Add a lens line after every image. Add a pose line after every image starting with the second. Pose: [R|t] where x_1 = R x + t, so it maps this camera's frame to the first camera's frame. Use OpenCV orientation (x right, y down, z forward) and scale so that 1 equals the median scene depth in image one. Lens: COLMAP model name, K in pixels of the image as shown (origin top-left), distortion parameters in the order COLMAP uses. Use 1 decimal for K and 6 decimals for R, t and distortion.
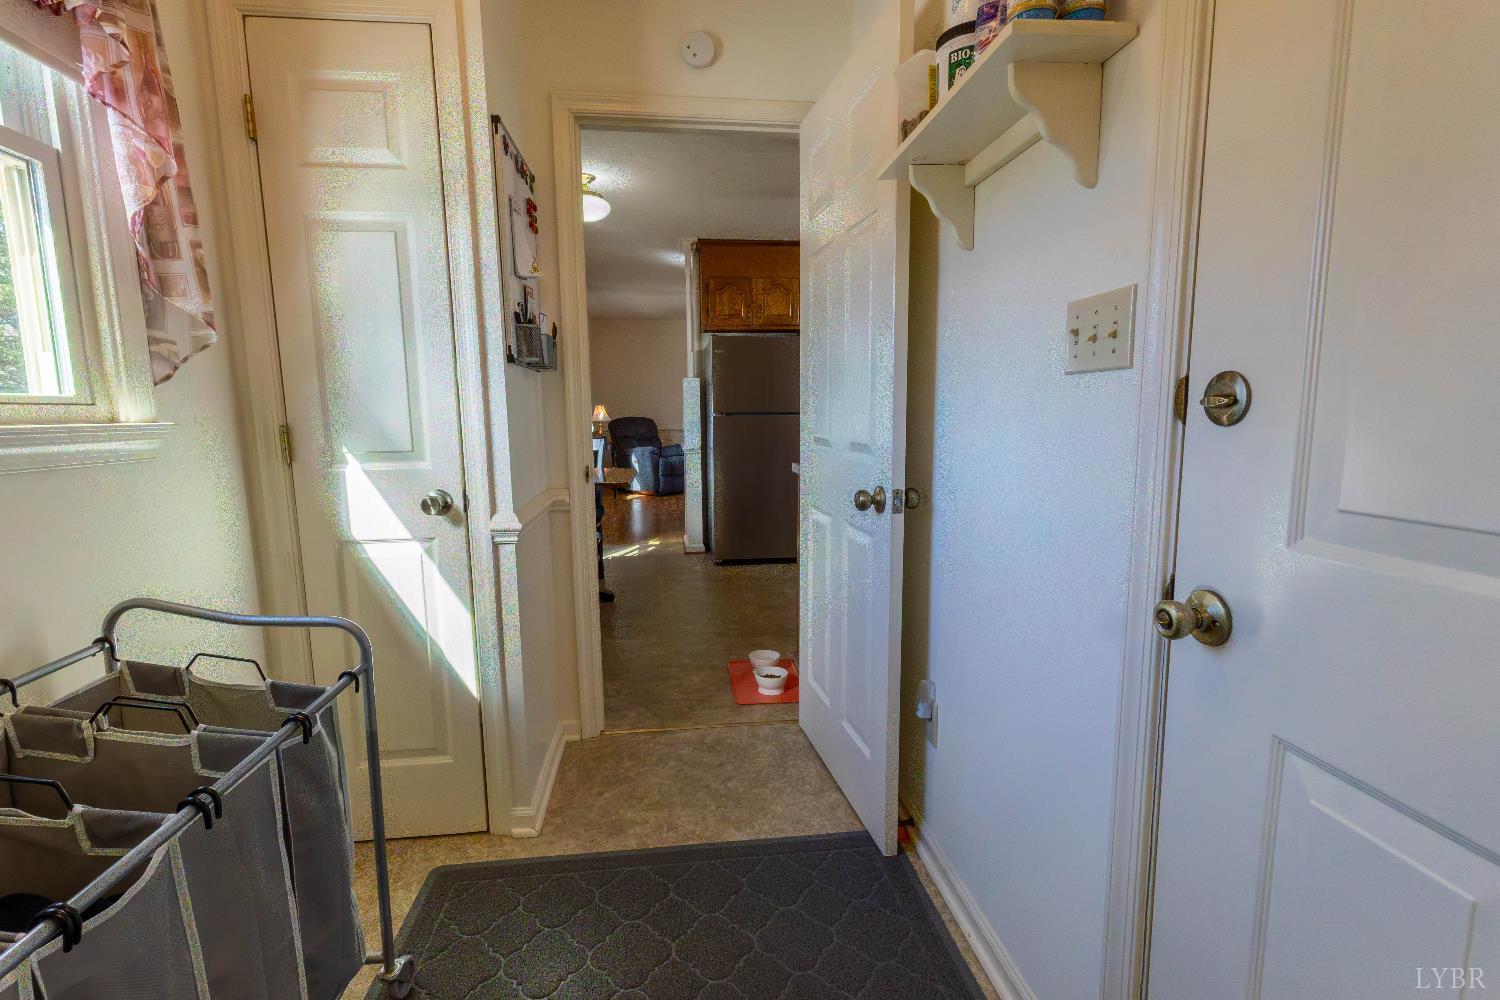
lens RADIAL K [[684.2, 0, 746.0], [0, 684.2, 499.2], [0, 0, 1]] dist [0.002800, -0.000081]
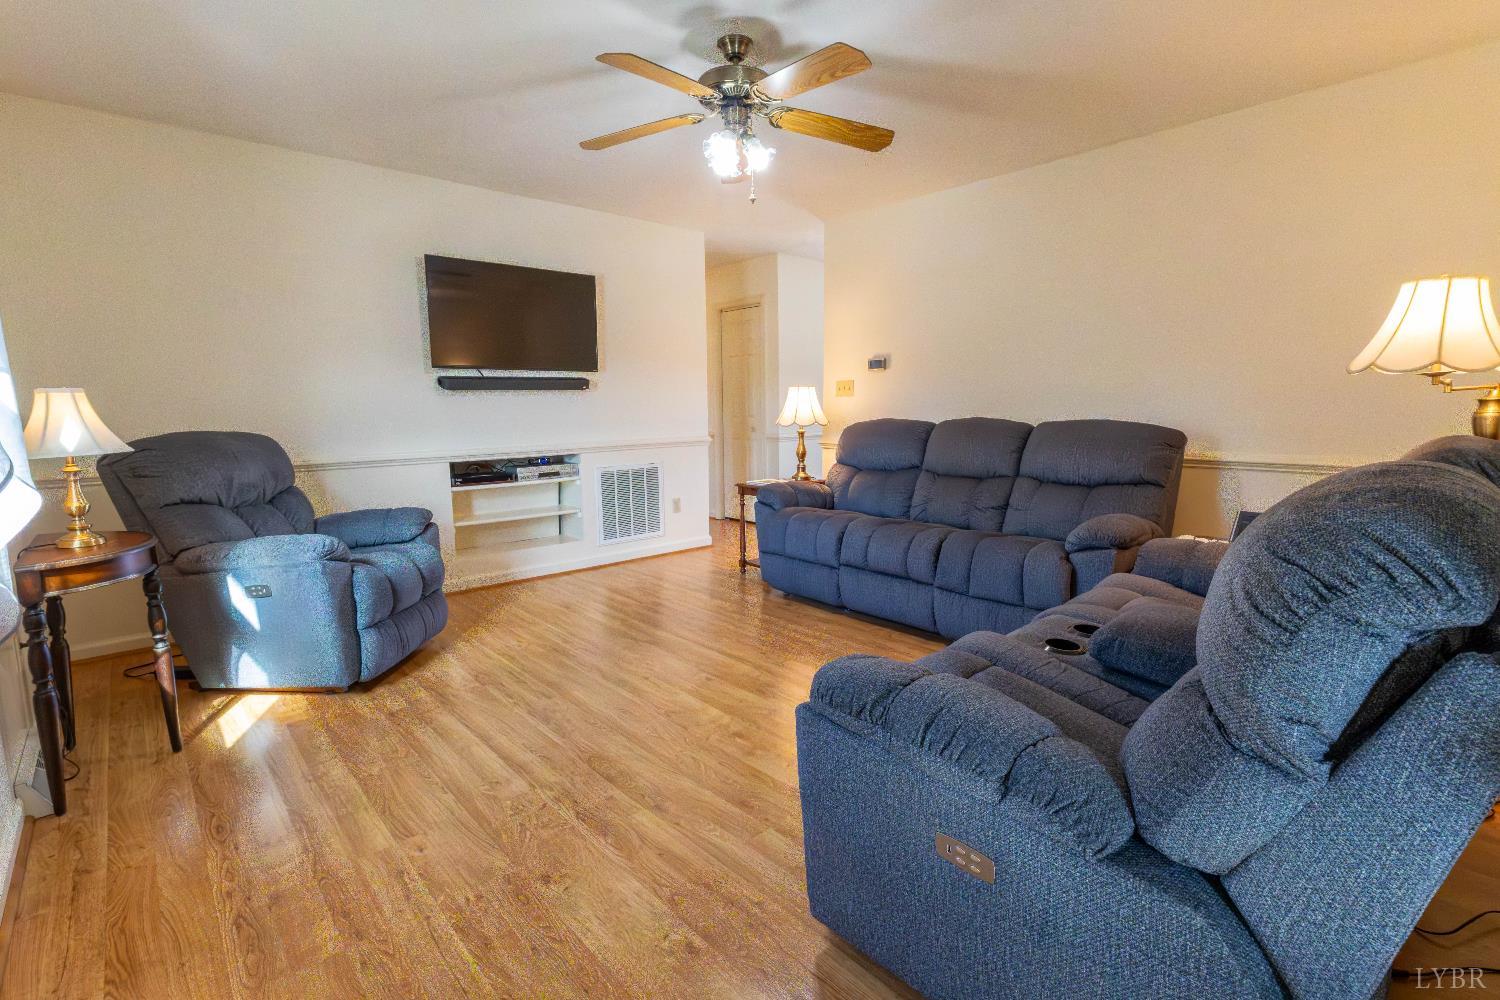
lens RADIAL K [[684.2, 0, 746.0], [0, 684.2, 499.2], [0, 0, 1]] dist [0.002800, -0.000081]
pose [[0.806832, -0.080735, 0.585238, -0.158577], [0.079796, 0.996433, 0.027450, -0.085269], [-0.585367, 0.024553, 0.810397, 0.660440]]
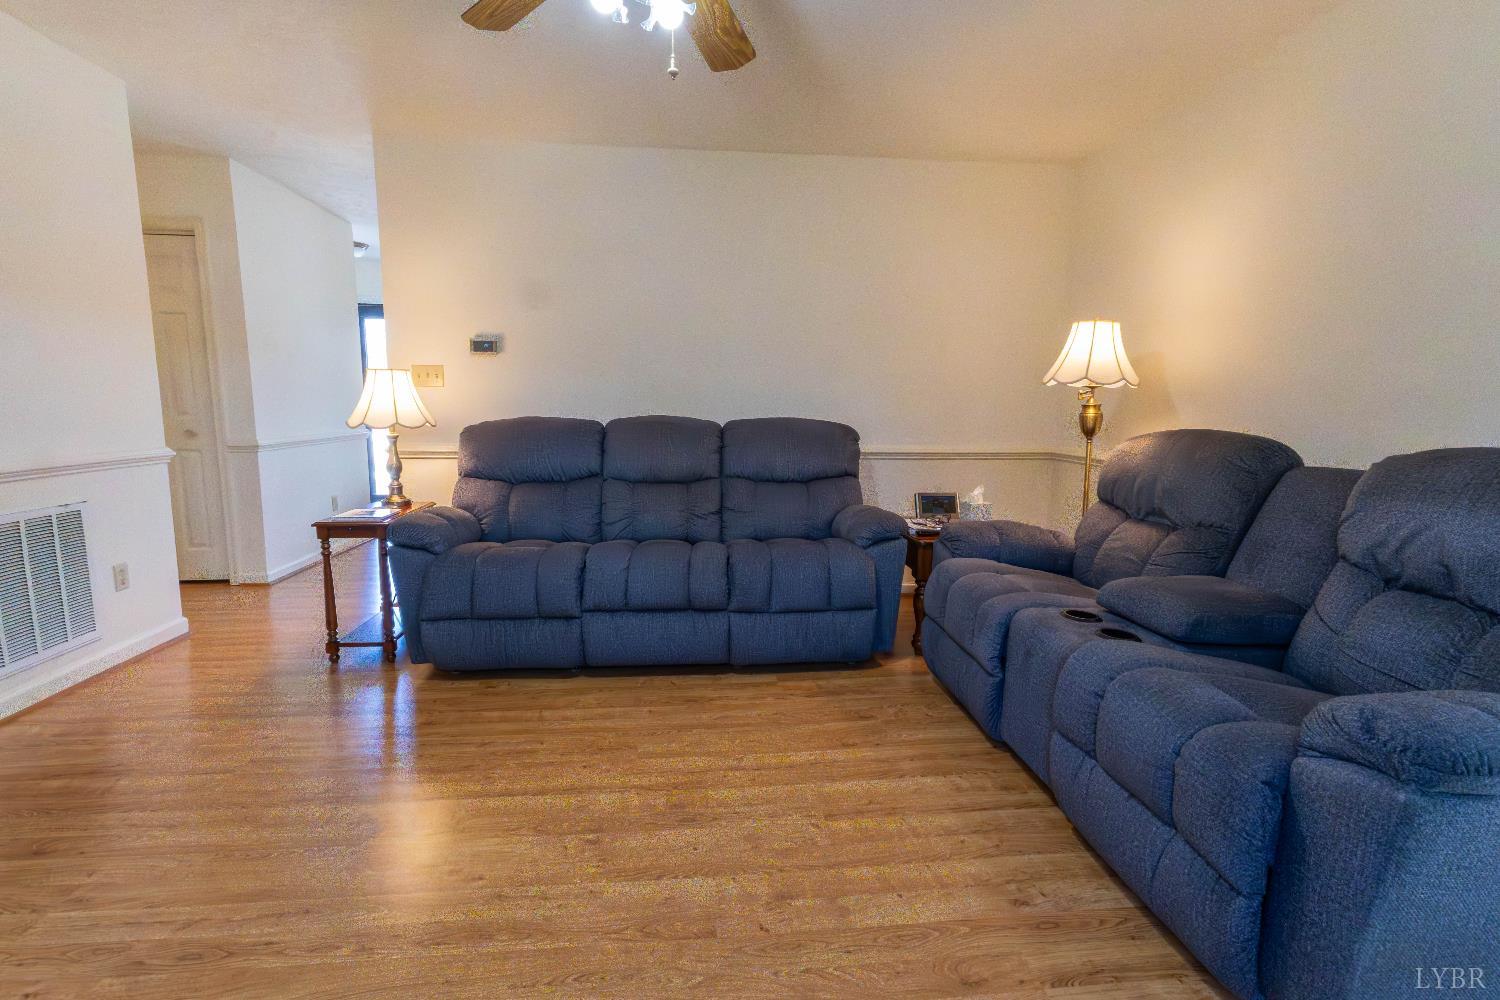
lens RADIAL K [[684.2, 0, 746.0], [0, 684.2, 499.2], [0, 0, 1]] dist [0.002800, -0.000081]
pose [[0.010323, -0.133488, 0.990997, -0.181670], [0.119768, 0.984080, 0.131309, -0.125652], [-0.992748, 0.117334, 0.026146, 0.985911]]
